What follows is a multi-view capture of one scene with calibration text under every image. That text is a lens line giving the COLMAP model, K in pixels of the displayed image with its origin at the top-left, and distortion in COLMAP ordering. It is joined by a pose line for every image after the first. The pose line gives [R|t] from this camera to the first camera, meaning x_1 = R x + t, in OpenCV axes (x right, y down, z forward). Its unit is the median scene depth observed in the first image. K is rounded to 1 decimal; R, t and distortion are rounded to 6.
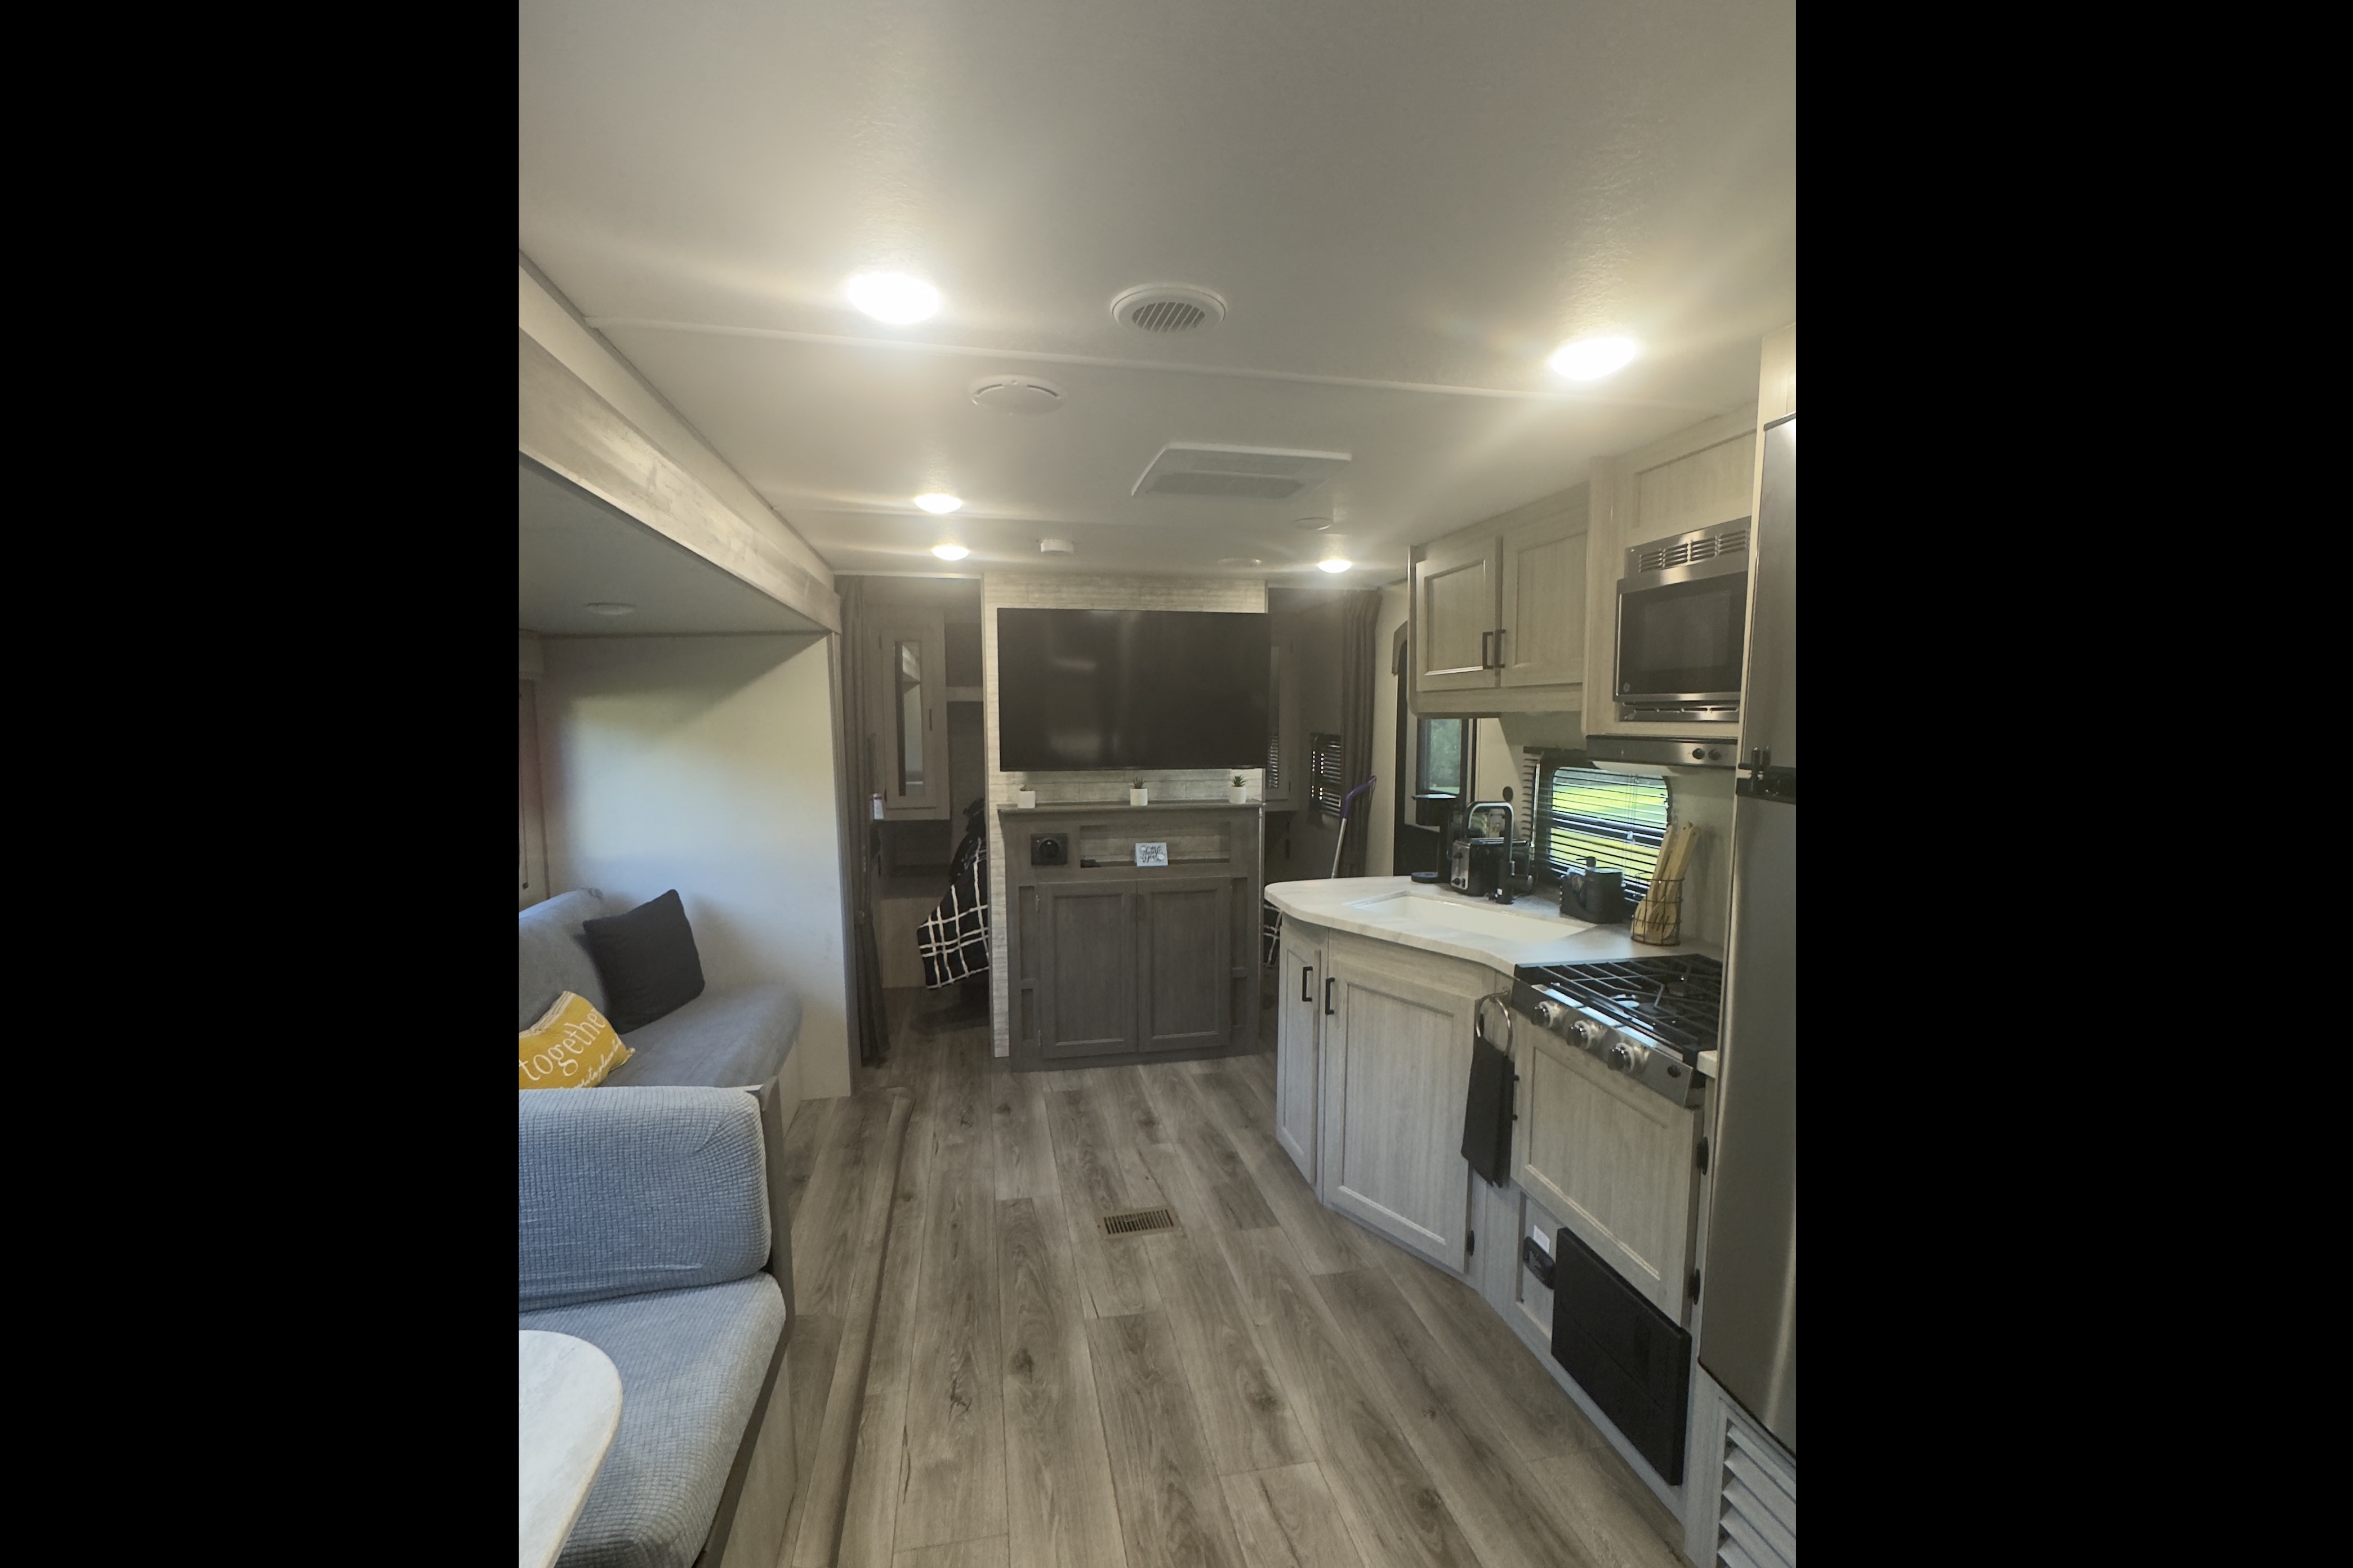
lens RADIAL K [[920.6, 0, 1176.3], [0, 920.6, 797.6], [0, 0, 1]] dist [-0.002655, -0.000098]
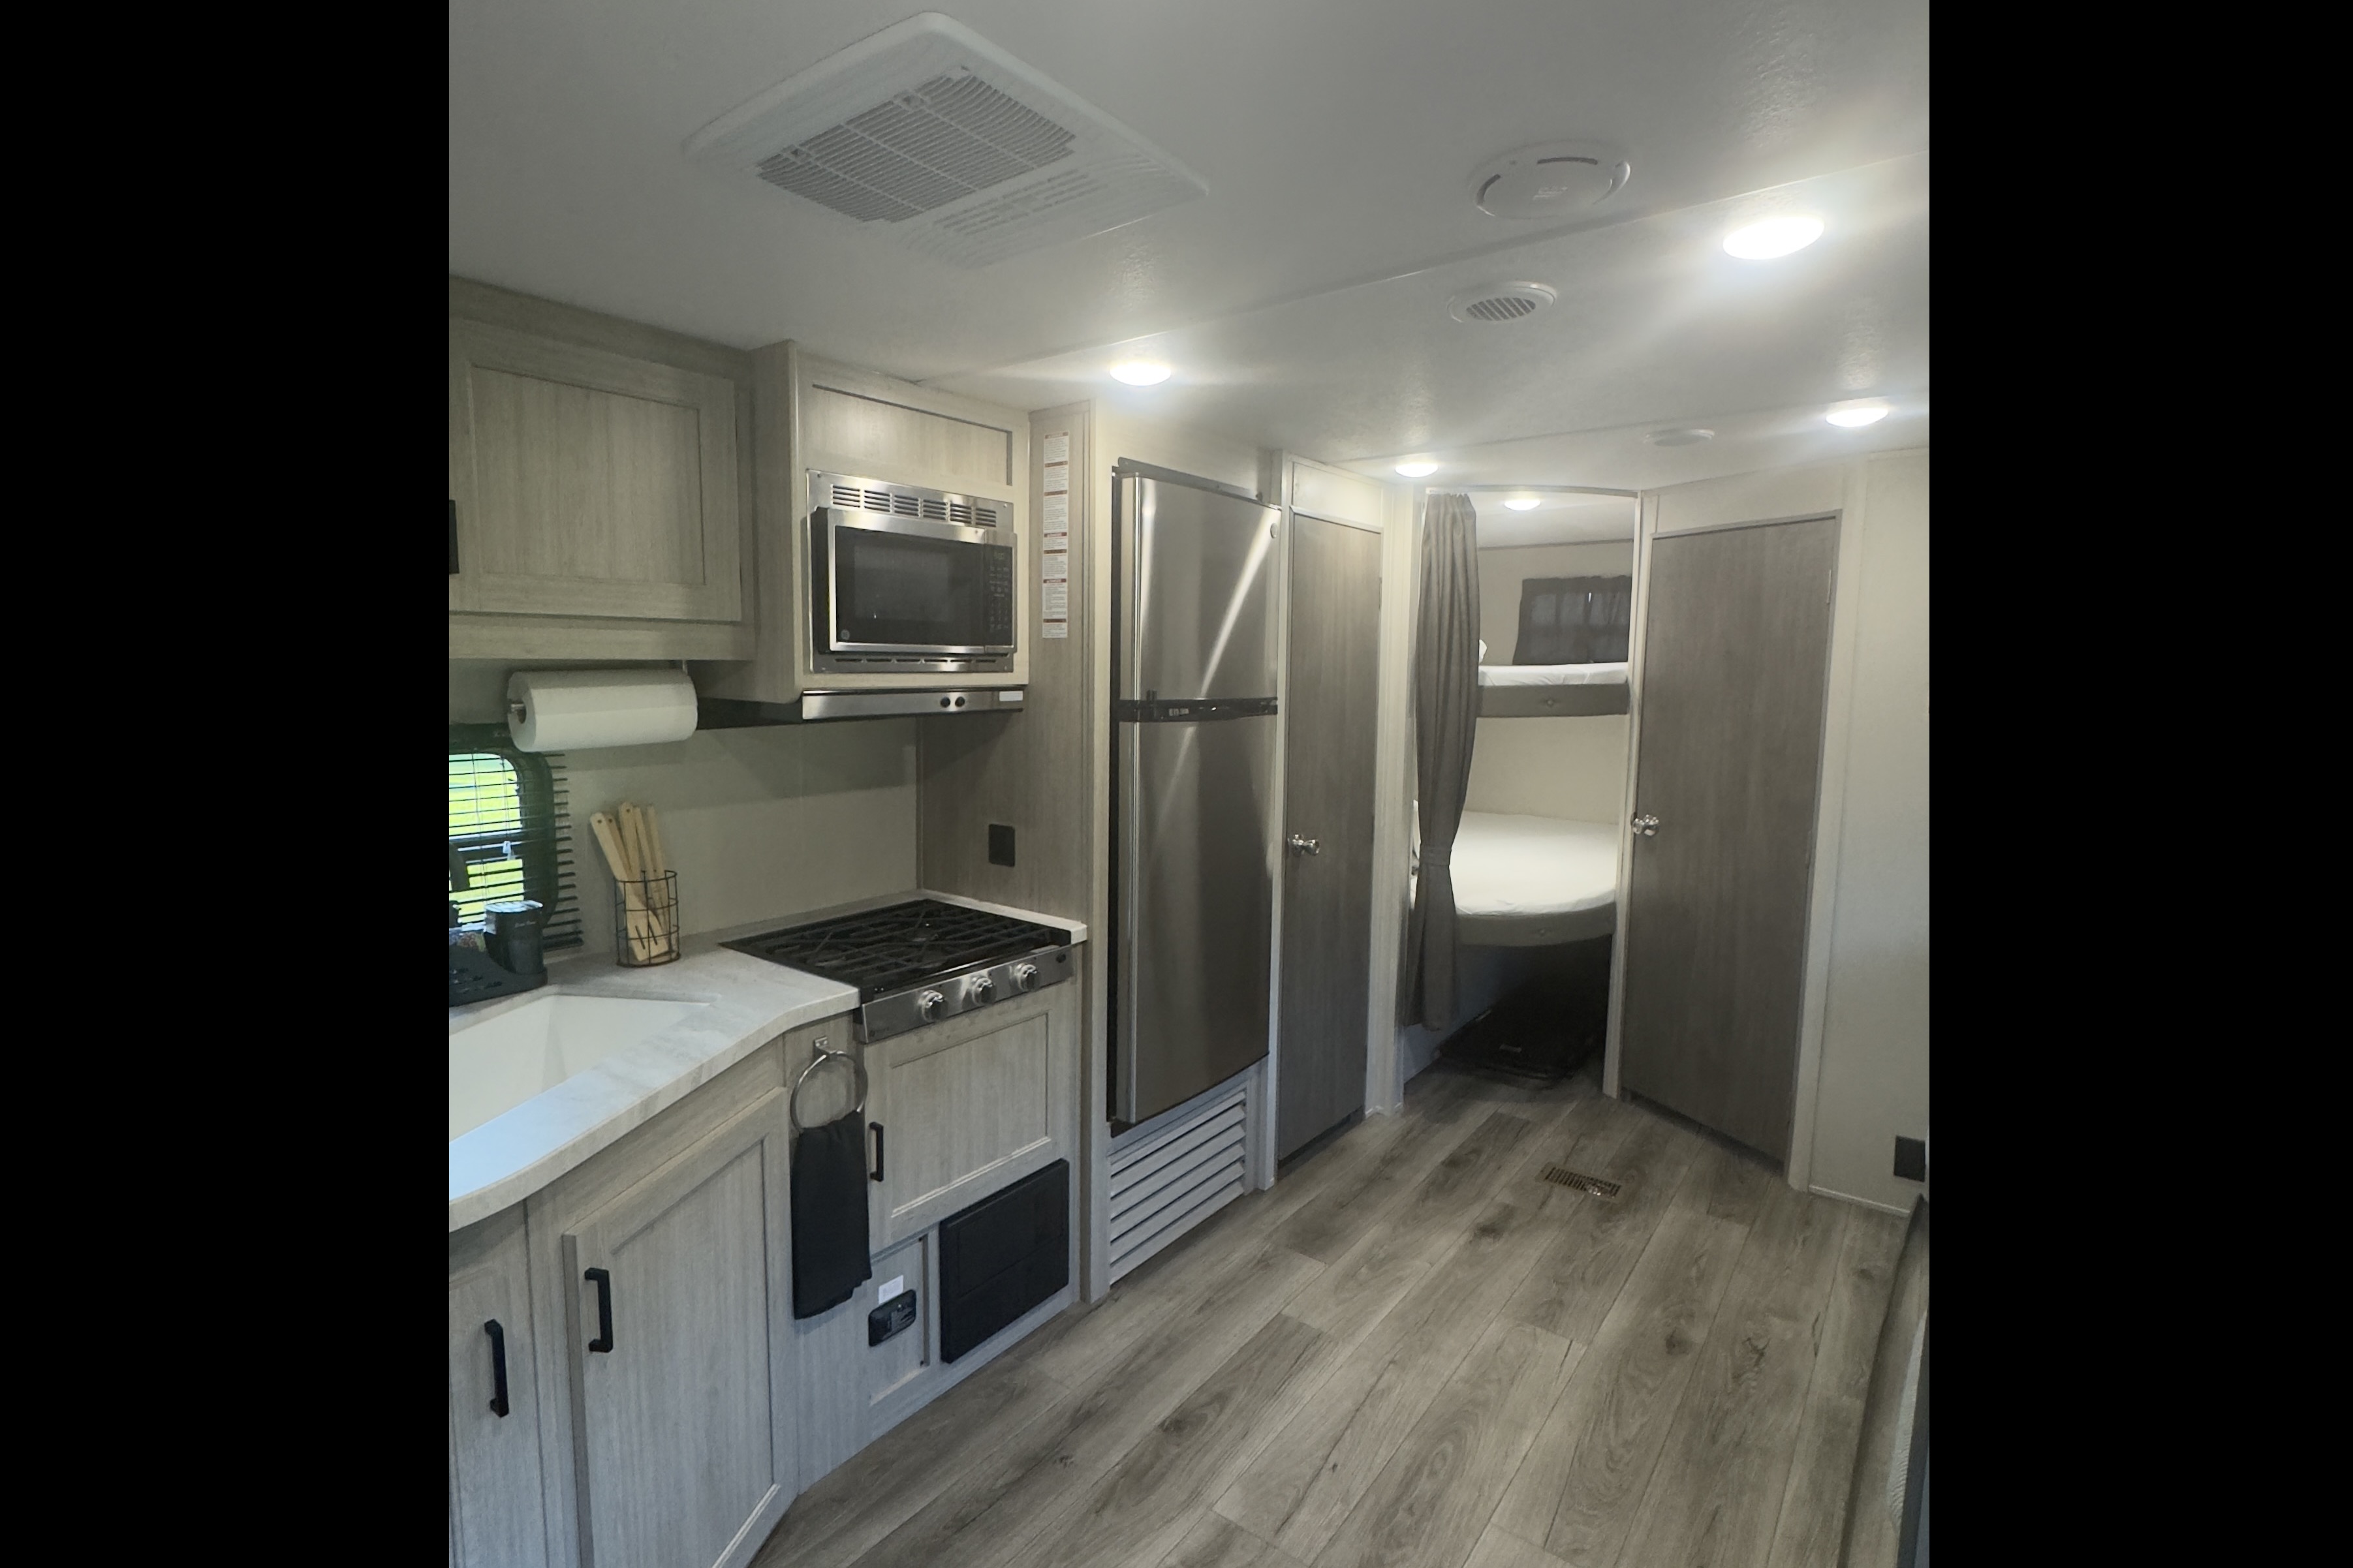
lens RADIAL K [[1031.0, 0, 1182.9], [0, 1031.0, 775.9], [0, 0, 1]] dist [0.000298, 0.000020]
pose [[-0.649453, -0.087223, 0.755382, -0.513351], [0.064291, 0.983544, 0.168843, -0.142921], [-0.757679, 0.158220, -0.633158, 1.512959]]
